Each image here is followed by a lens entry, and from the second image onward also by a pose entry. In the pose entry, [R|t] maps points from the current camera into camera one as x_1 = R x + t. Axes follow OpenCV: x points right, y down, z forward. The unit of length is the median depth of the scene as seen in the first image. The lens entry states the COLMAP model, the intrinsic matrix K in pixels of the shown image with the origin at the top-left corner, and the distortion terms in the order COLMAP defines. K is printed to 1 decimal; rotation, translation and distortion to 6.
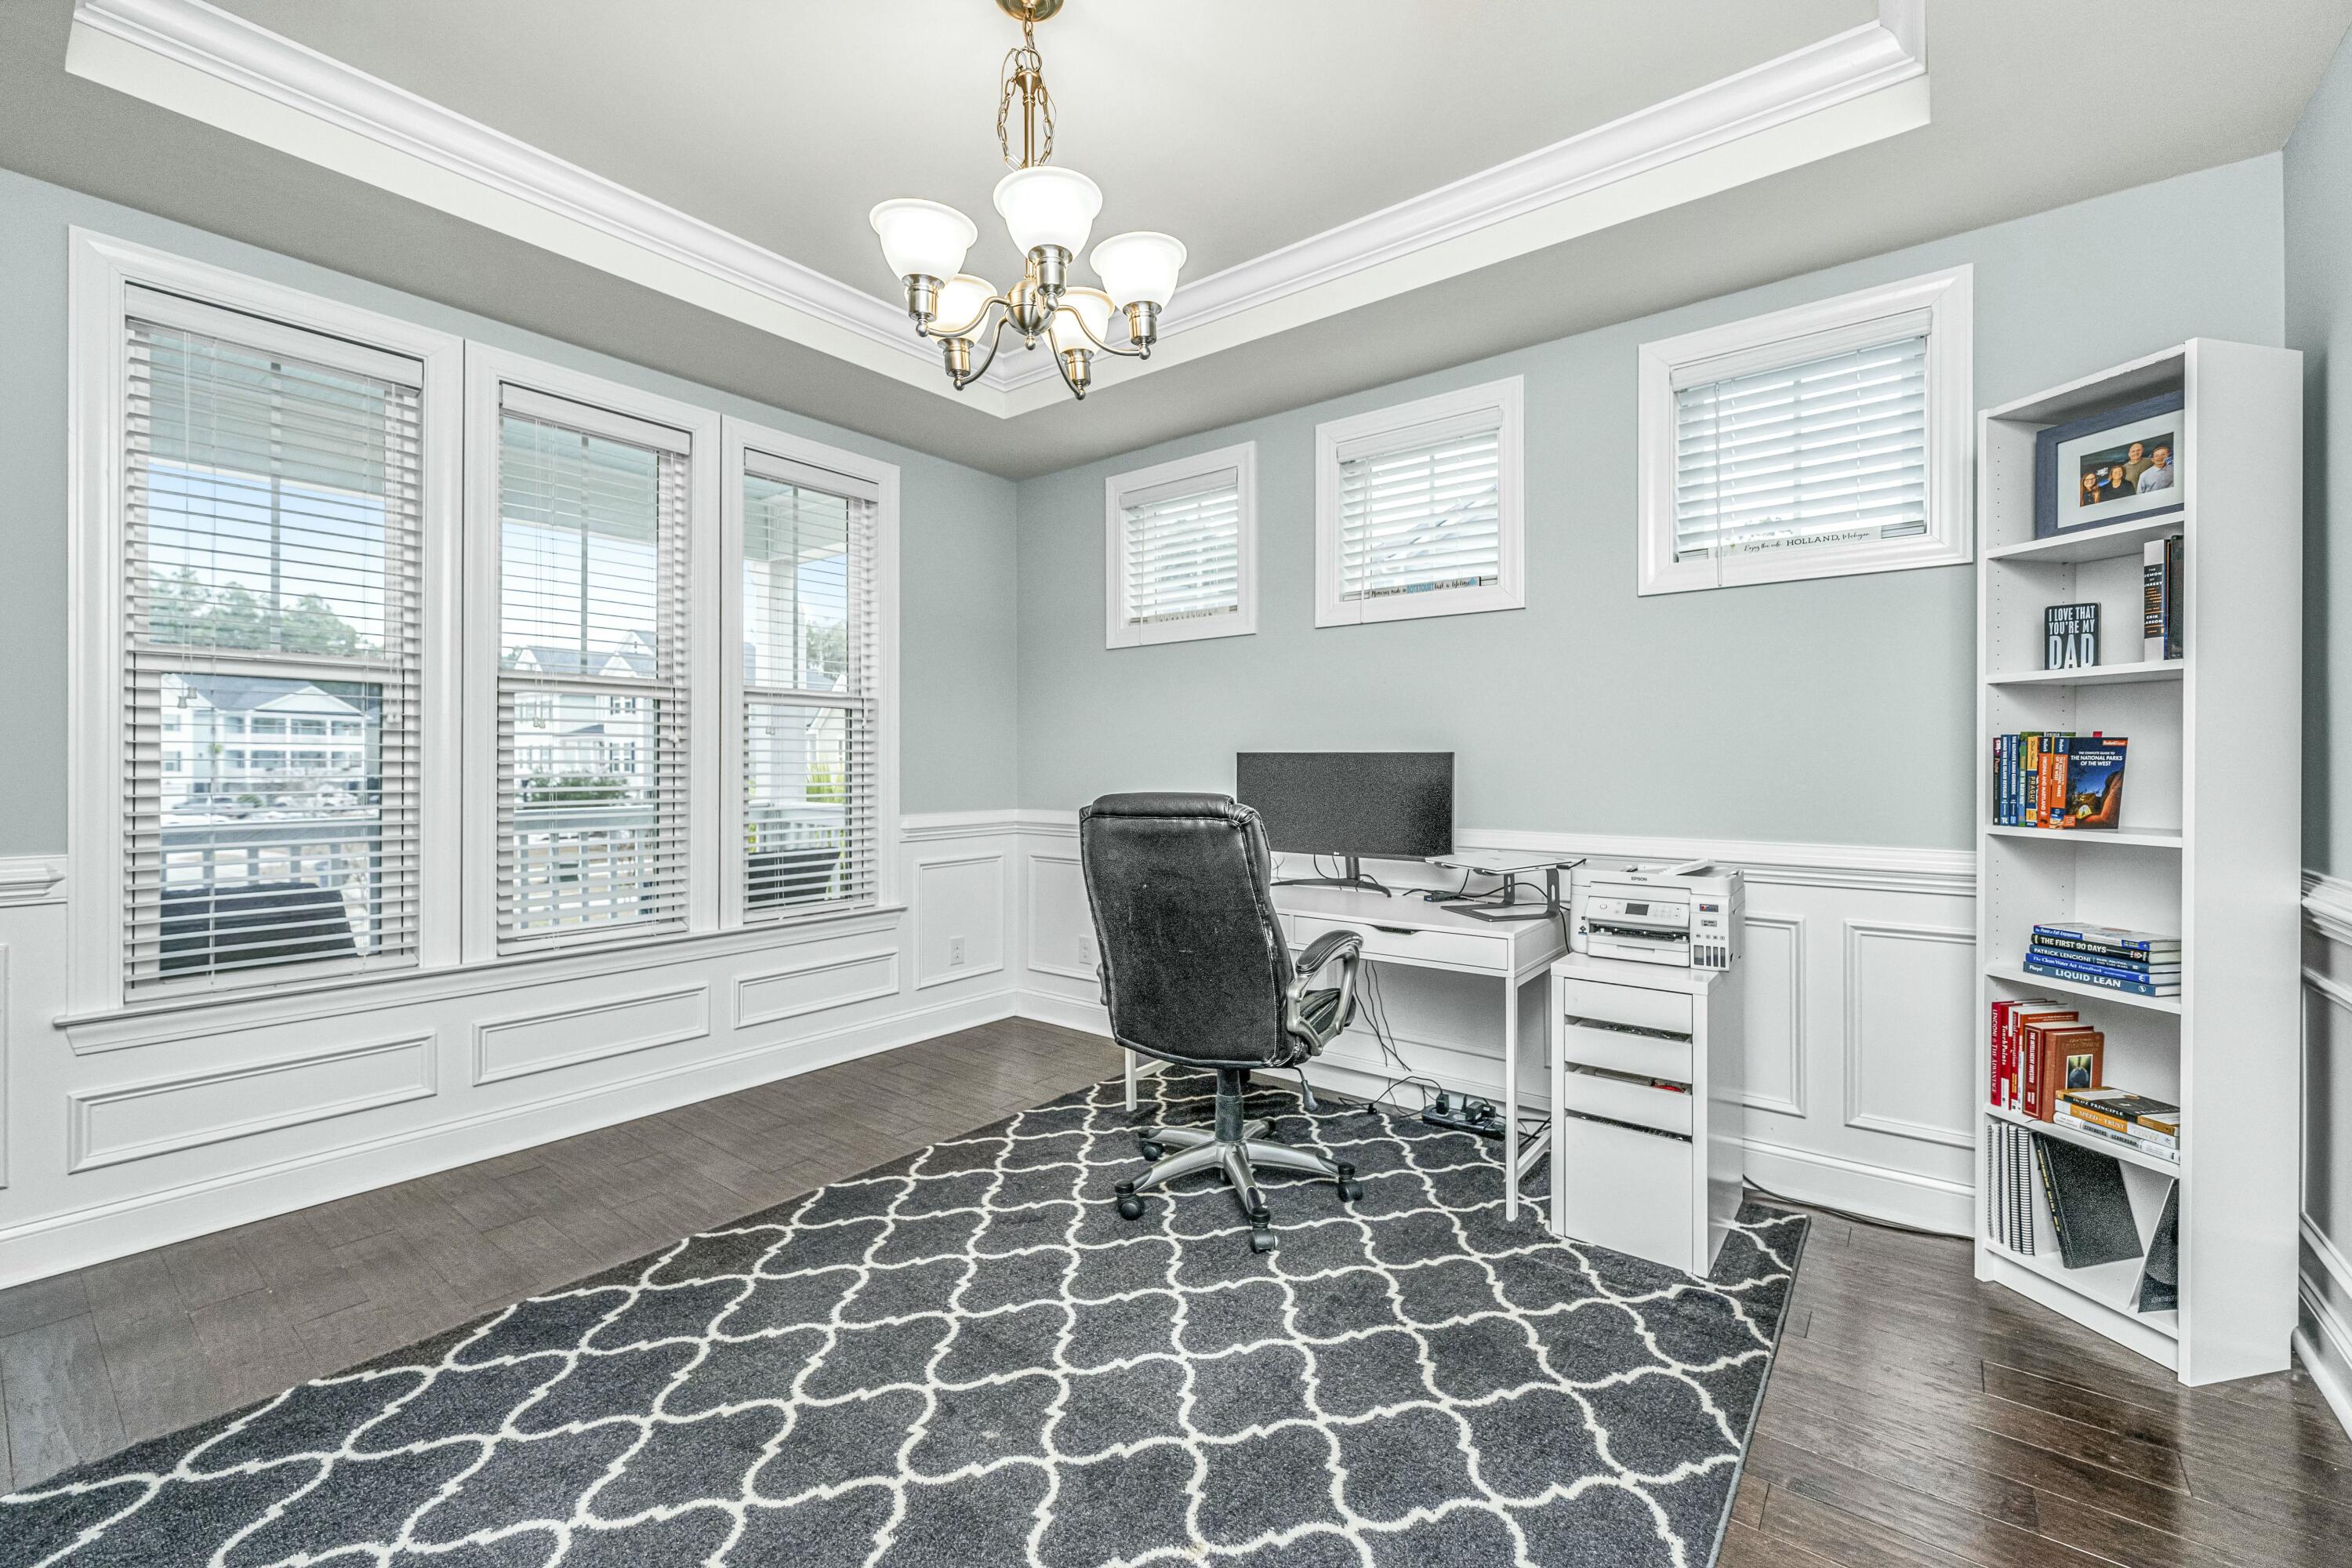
lens RADIAL K [[978.8, 0, 1181.3], [0, 978.8, 768.6], [0, 0, 1]] dist [-0.001624, 0.001248]
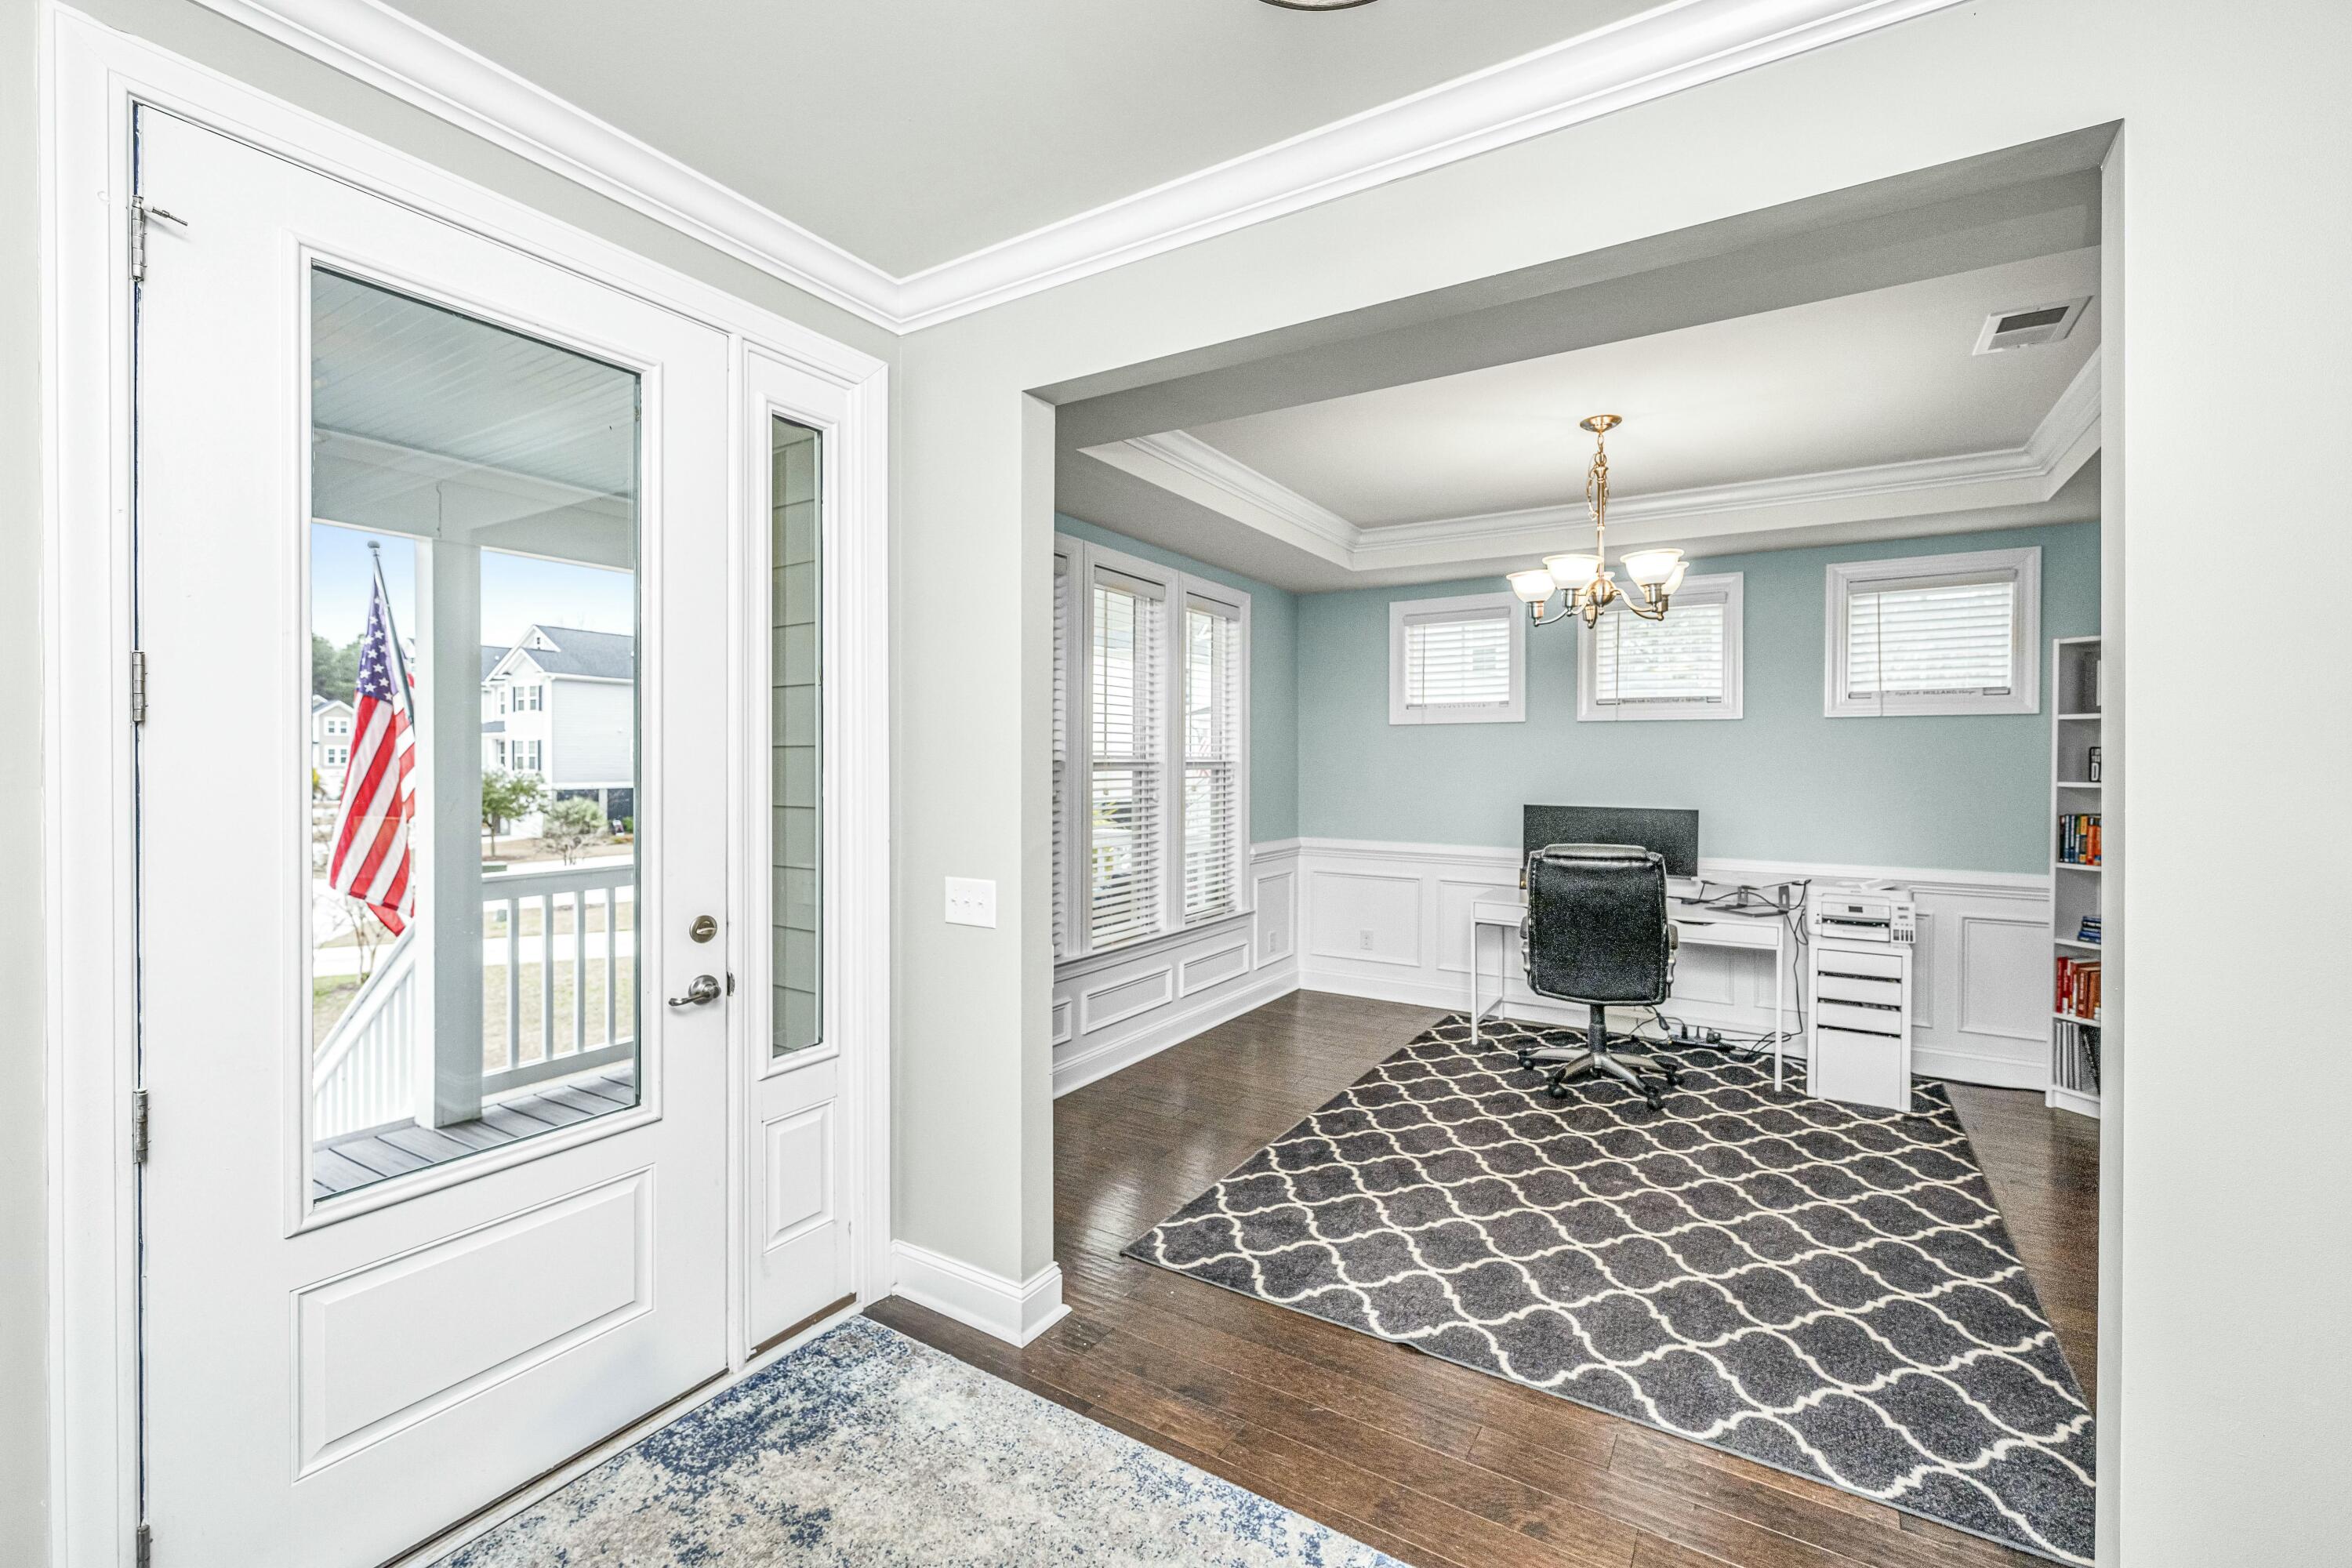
lens RADIAL K [[978.8, 0, 1139.3], [0, 978.8, 768.6], [0, 0, 1]] dist [-0.001624, 0.001248]
pose [[0.996676, -0.000894, 0.081466, -0.977946], [0.000371, 0.999979, 0.006434, -0.122840], [-0.081470, -0.006383, 0.996655, -0.654040]]
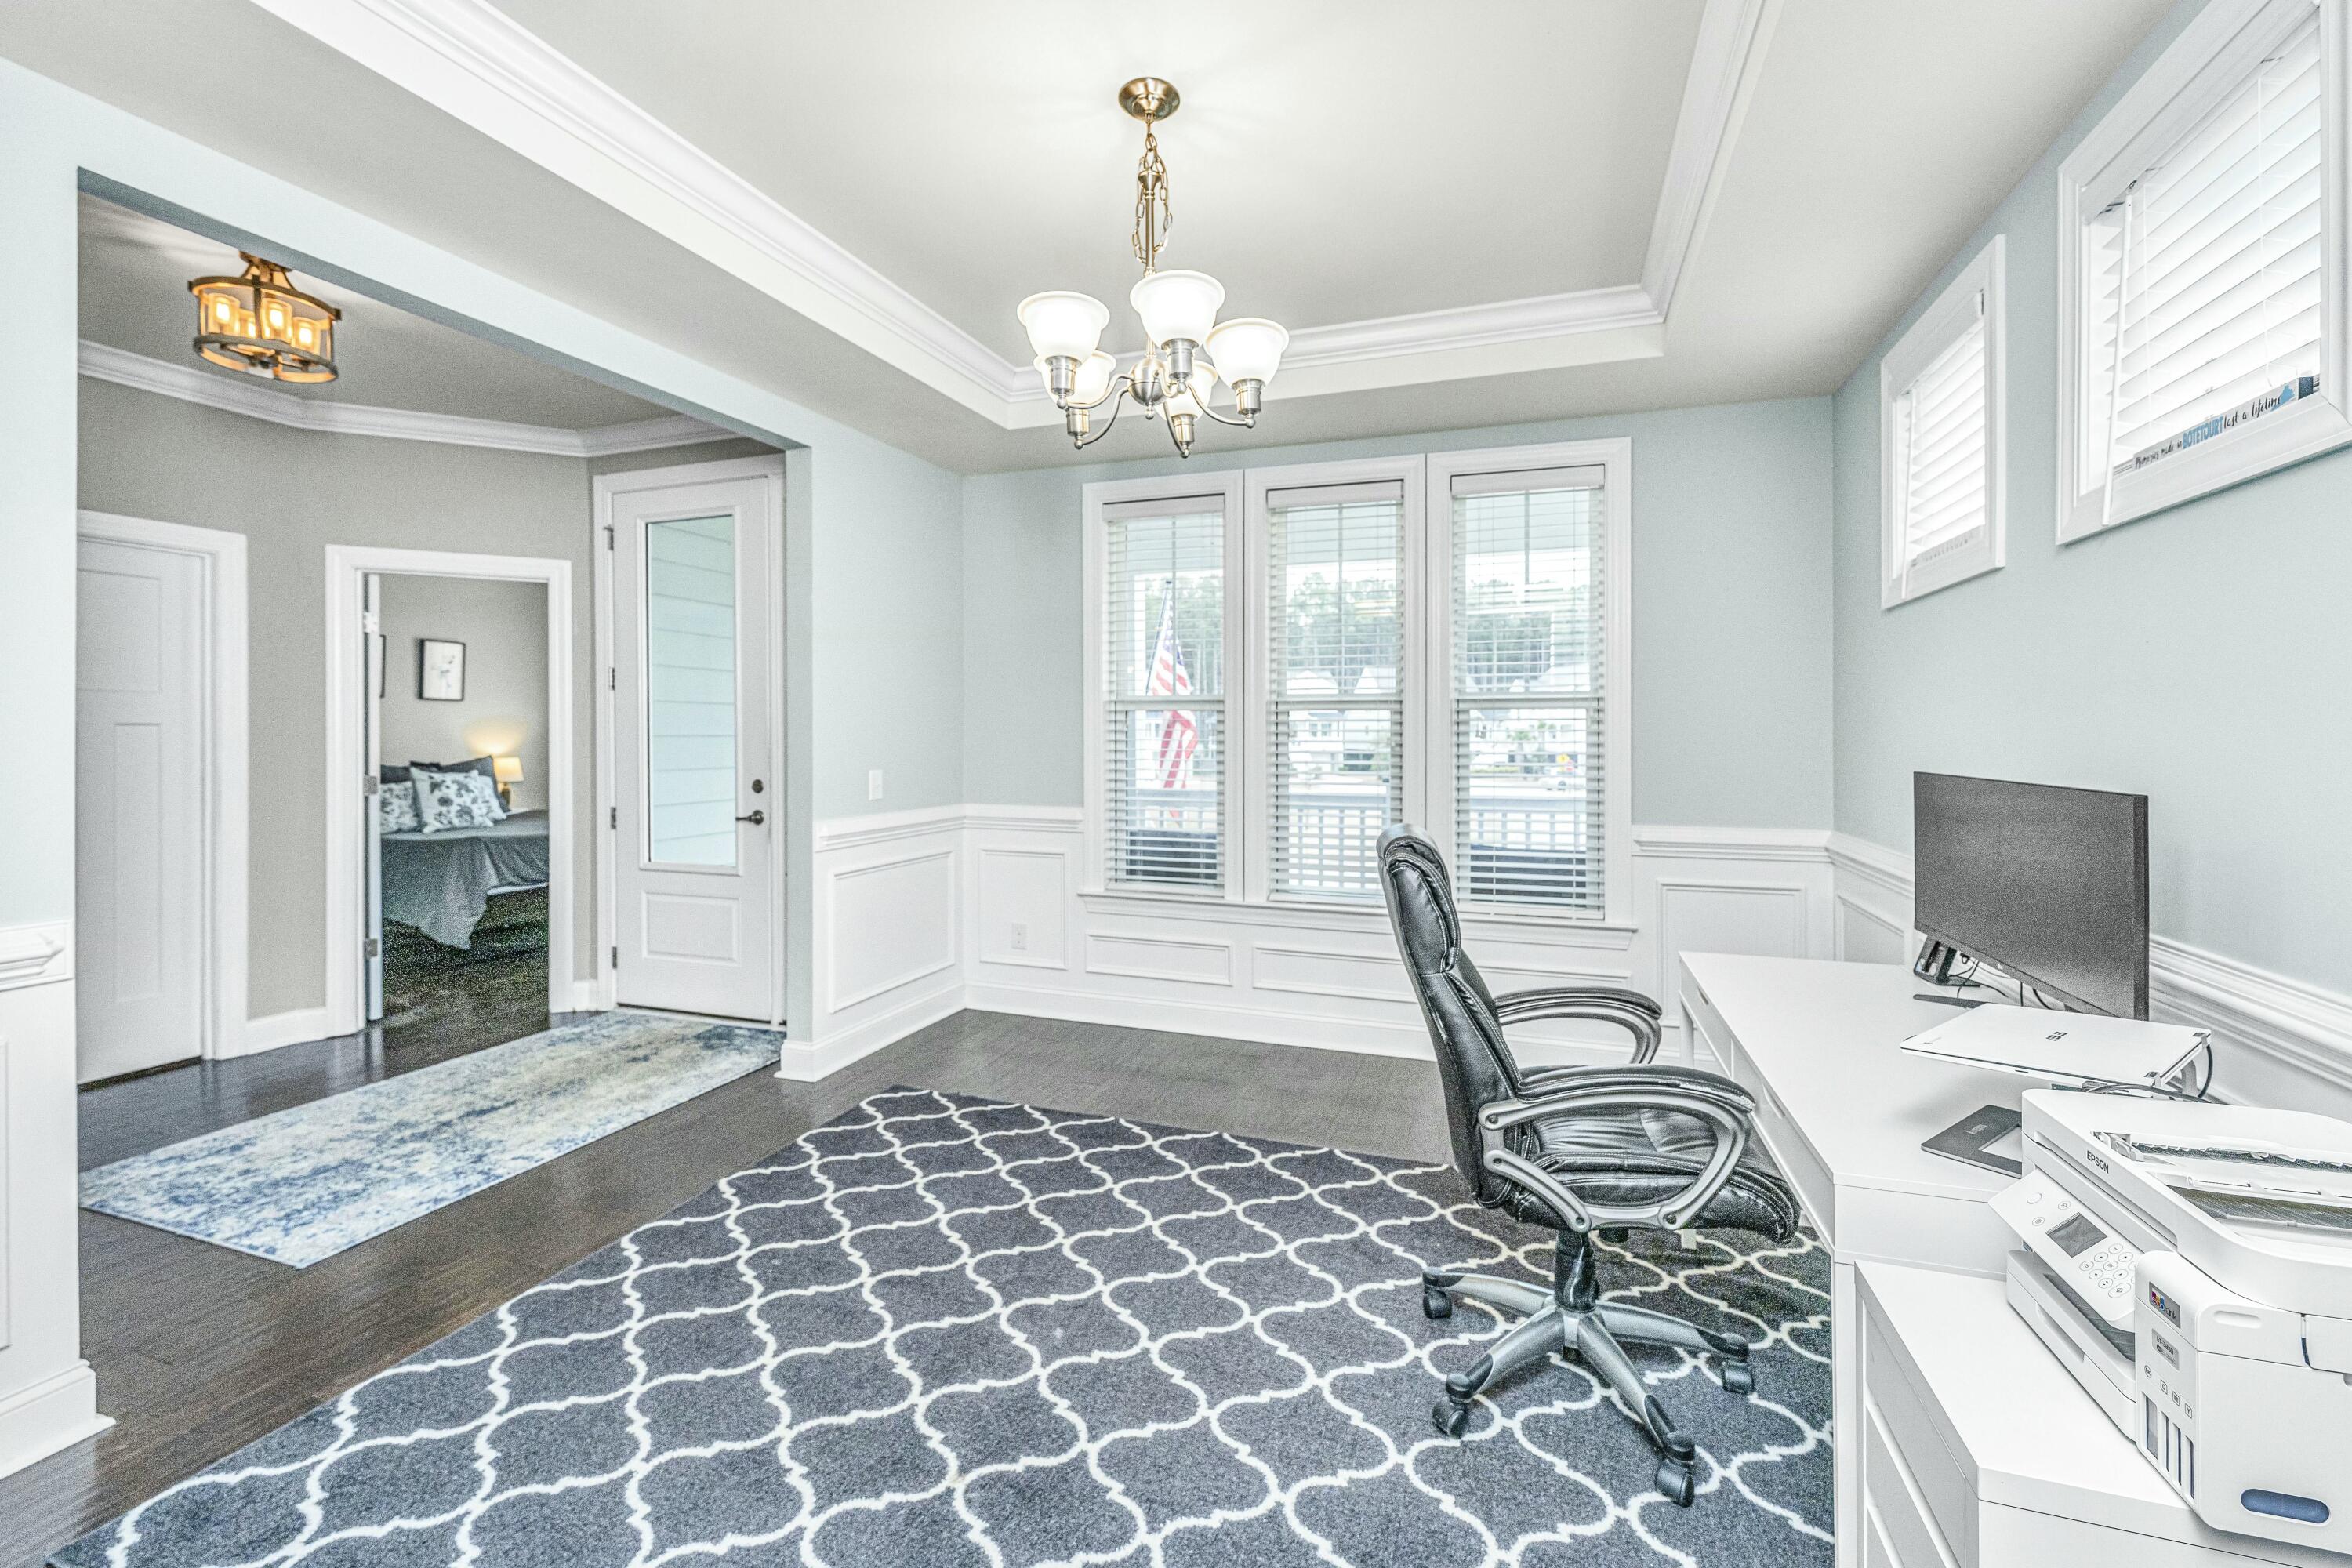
lens RADIAL K [[978.8, 0, 1171.6], [0, 978.8, 737.3], [0, 0, 1]] dist [-0.001624, 0.001248]
pose [[0.301182, 0.003028, -0.953562, 0.772095], [-0.003555, 0.999992, 0.002053, -0.058448], [0.953560, 0.002771, 0.301190, 0.570828]]
